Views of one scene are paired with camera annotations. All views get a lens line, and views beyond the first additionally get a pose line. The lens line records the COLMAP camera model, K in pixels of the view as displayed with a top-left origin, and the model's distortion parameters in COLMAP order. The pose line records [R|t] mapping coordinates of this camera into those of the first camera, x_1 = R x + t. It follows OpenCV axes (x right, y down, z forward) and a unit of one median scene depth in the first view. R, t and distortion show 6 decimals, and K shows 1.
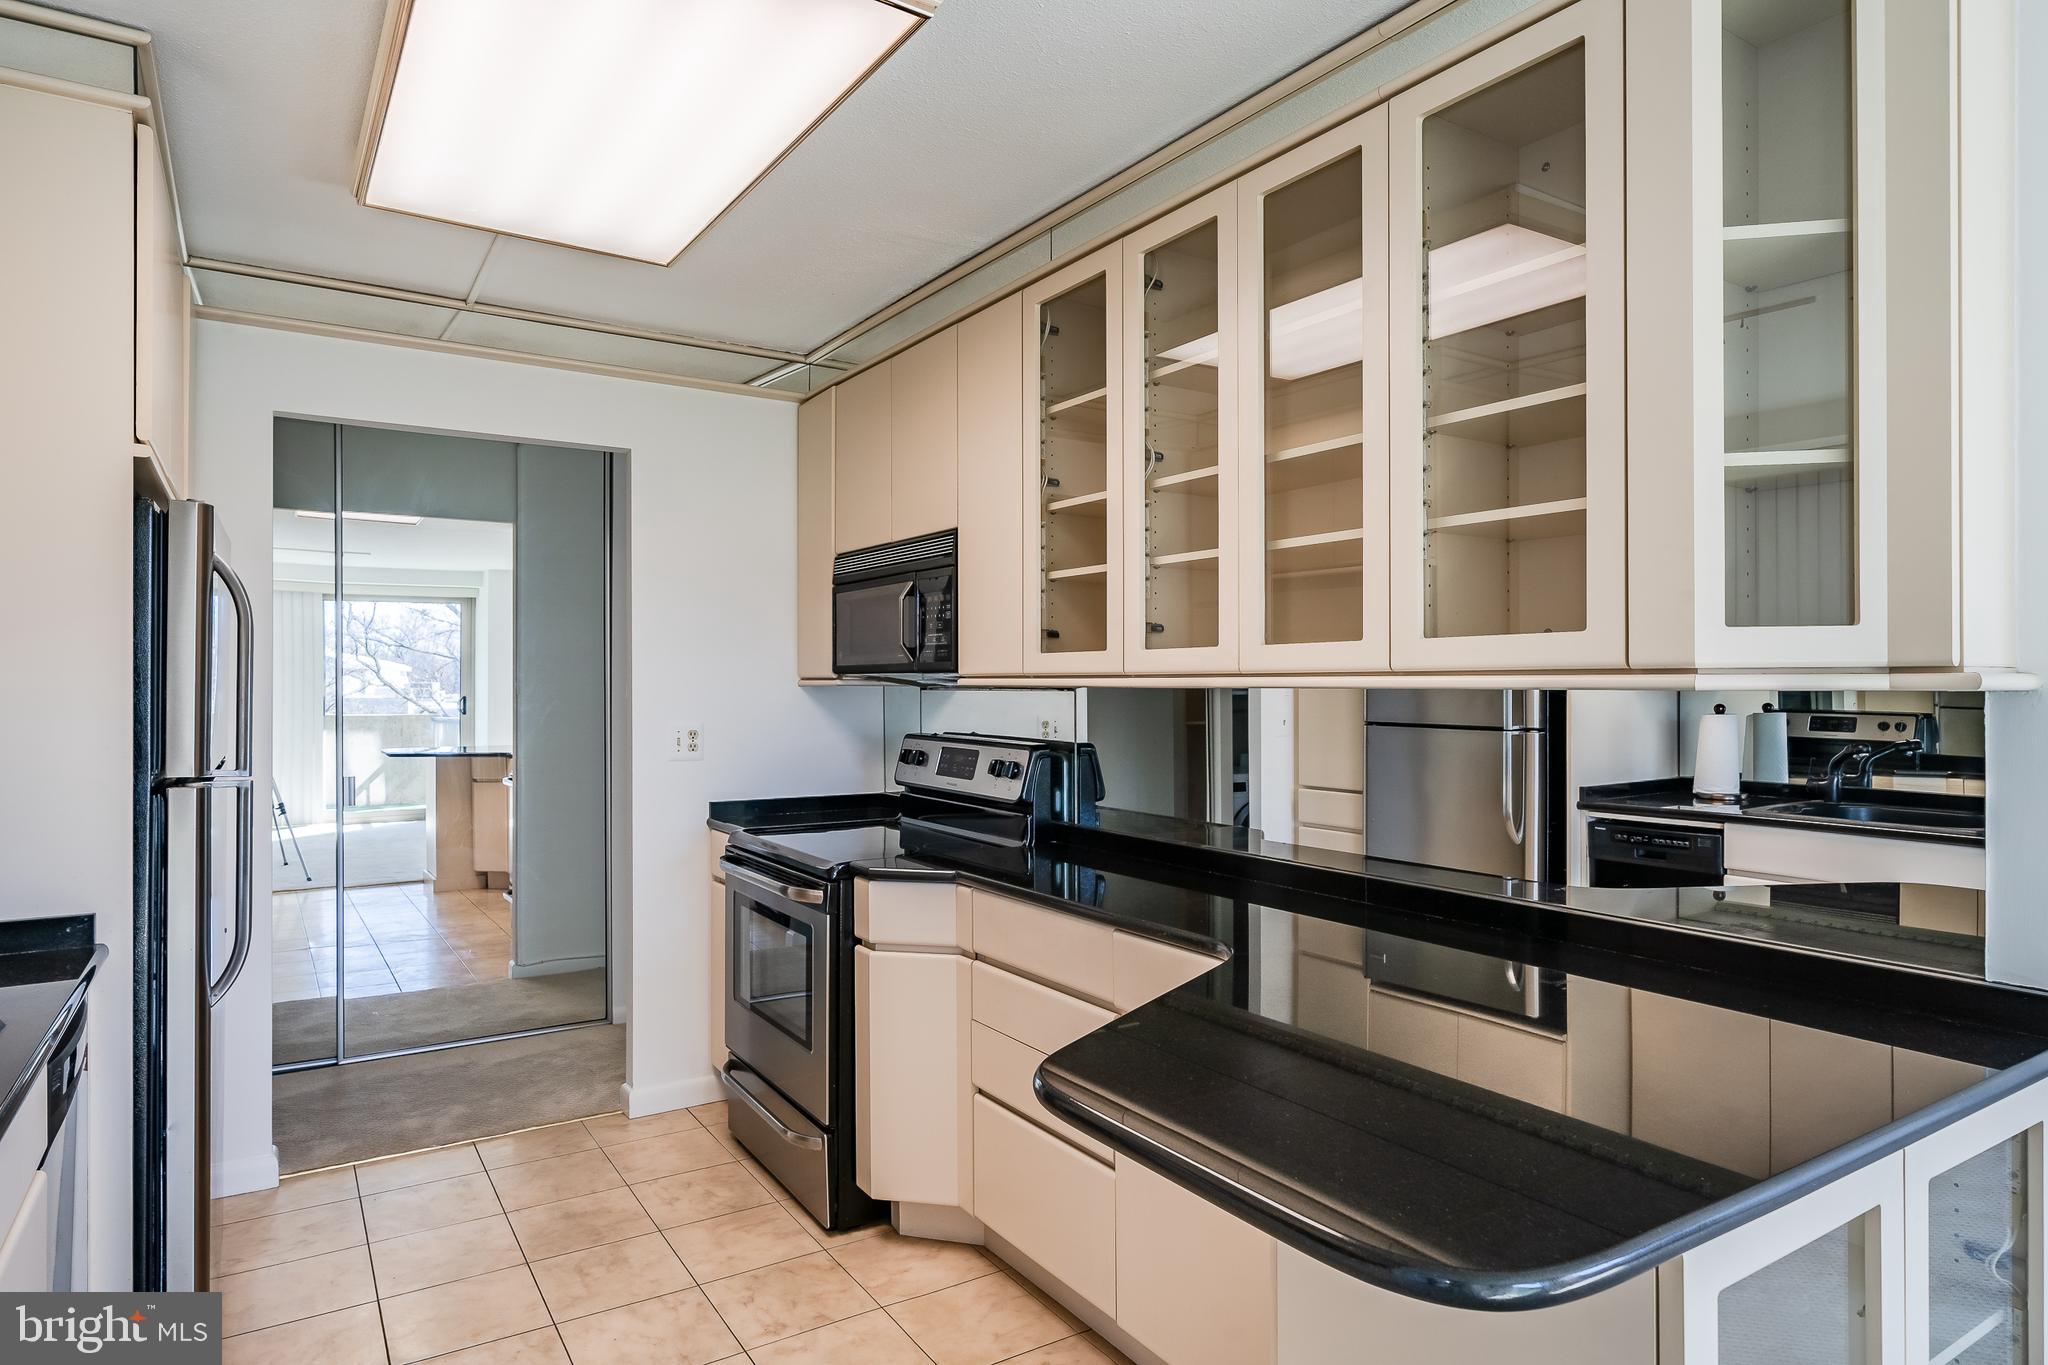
lens RADIAL K [[1175.7, 0, 1015.0], [0, 1175.7, 694.9], [0, 0, 1]] dist [0.000039, 0.000170]
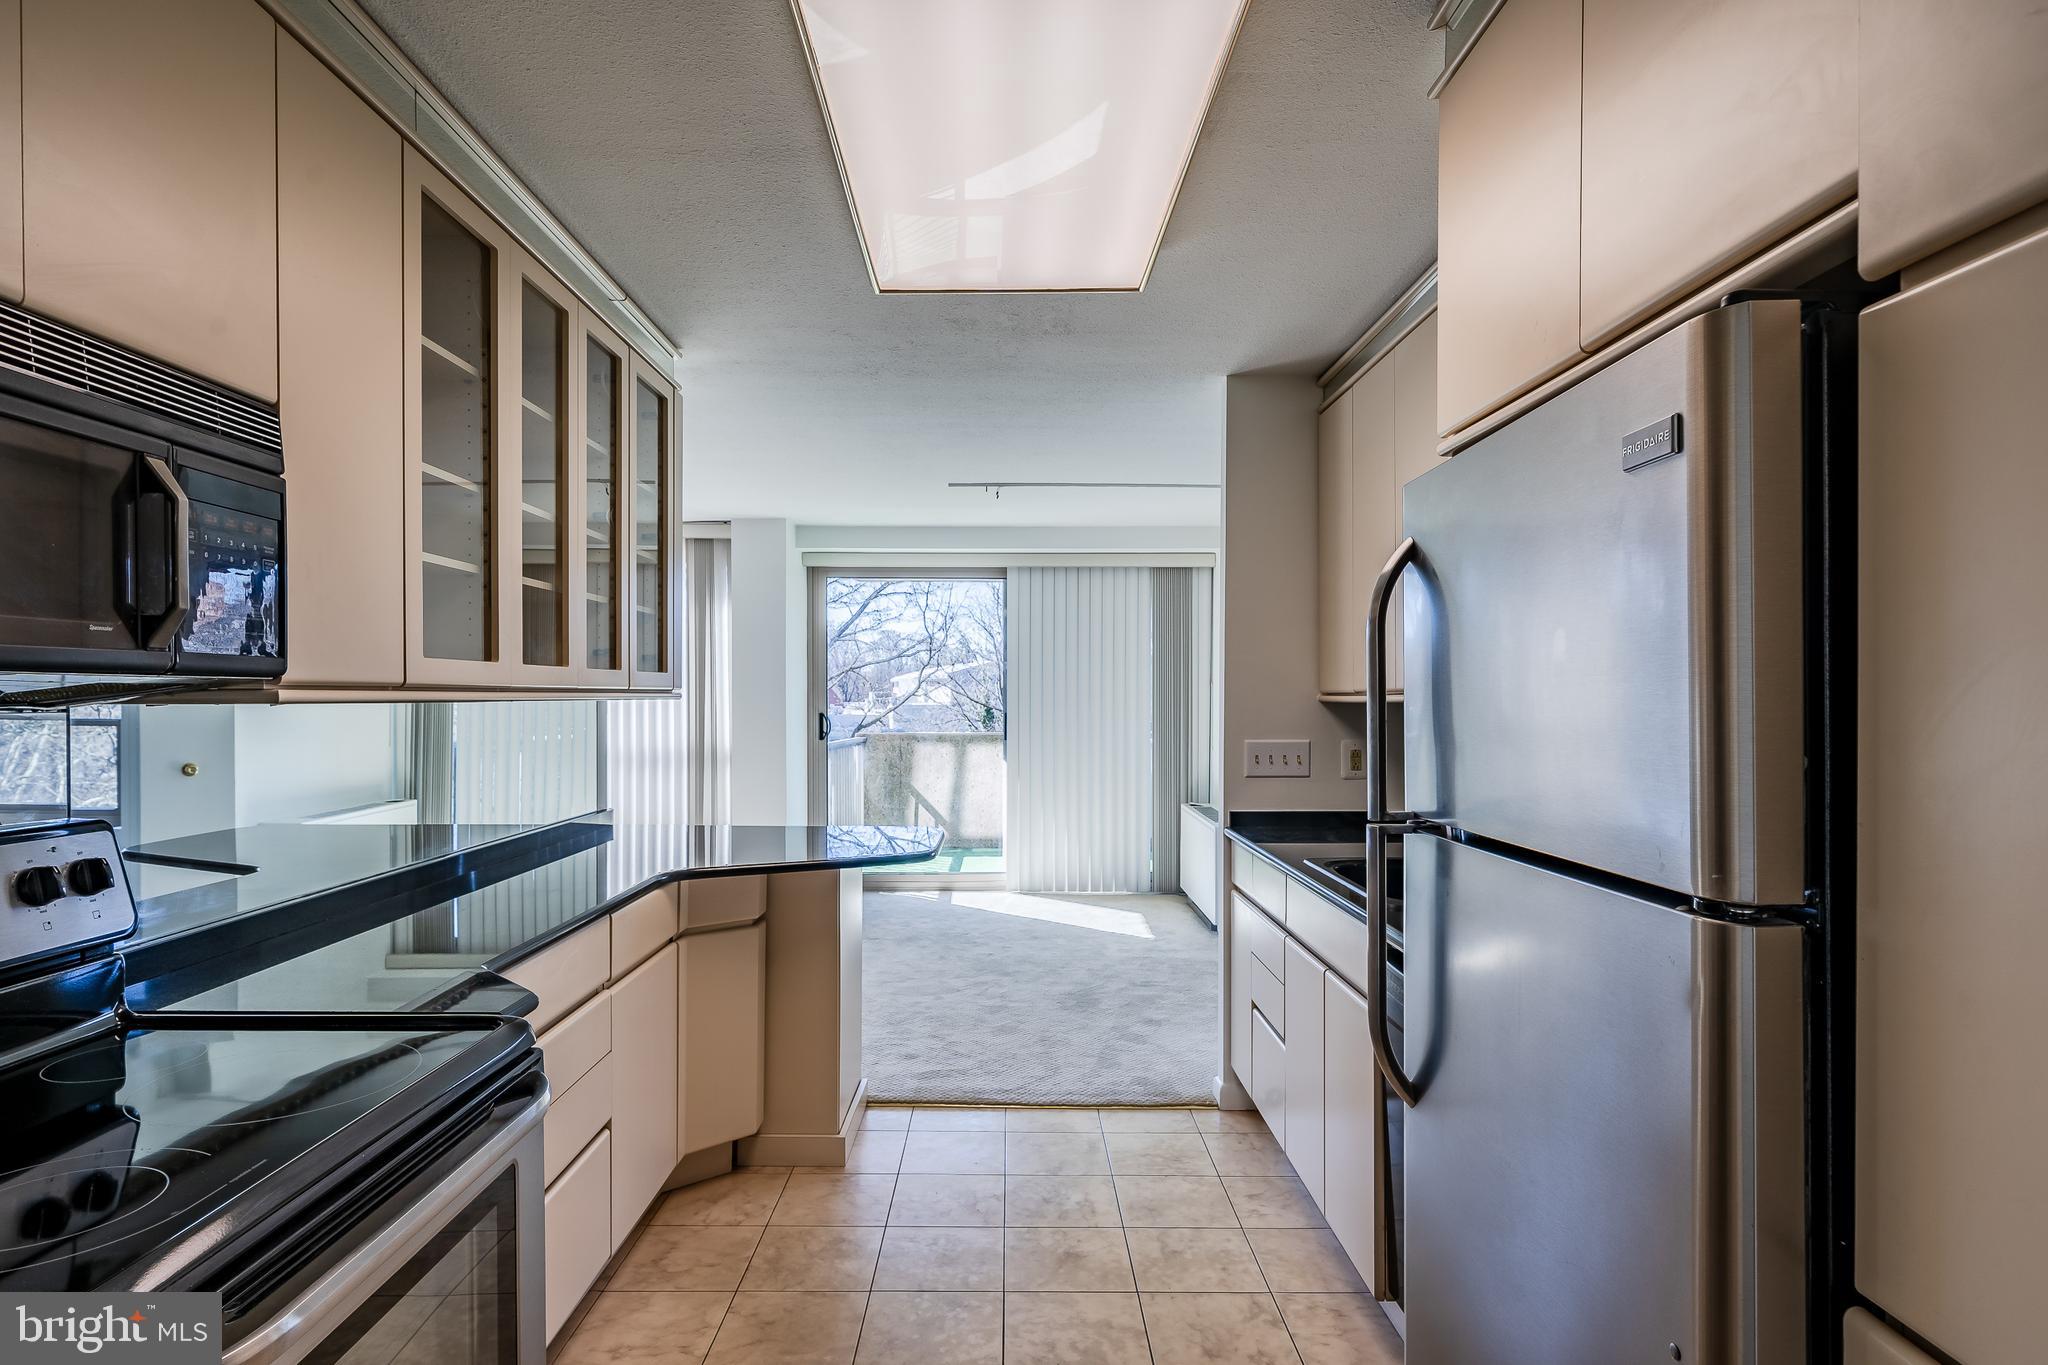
lens RADIAL K [[1059.0, 0, 1002.1], [0, 1059.0, 723.1], [0, 0, 1]] dist [-0.000811, 0.000401]
pose [[-0.840430, -0.019189, 0.541580, -0.547209], [-0.000276, 0.999388, 0.034982, -0.014638], [-0.541920, 0.029250, -0.839921, 1.149810]]
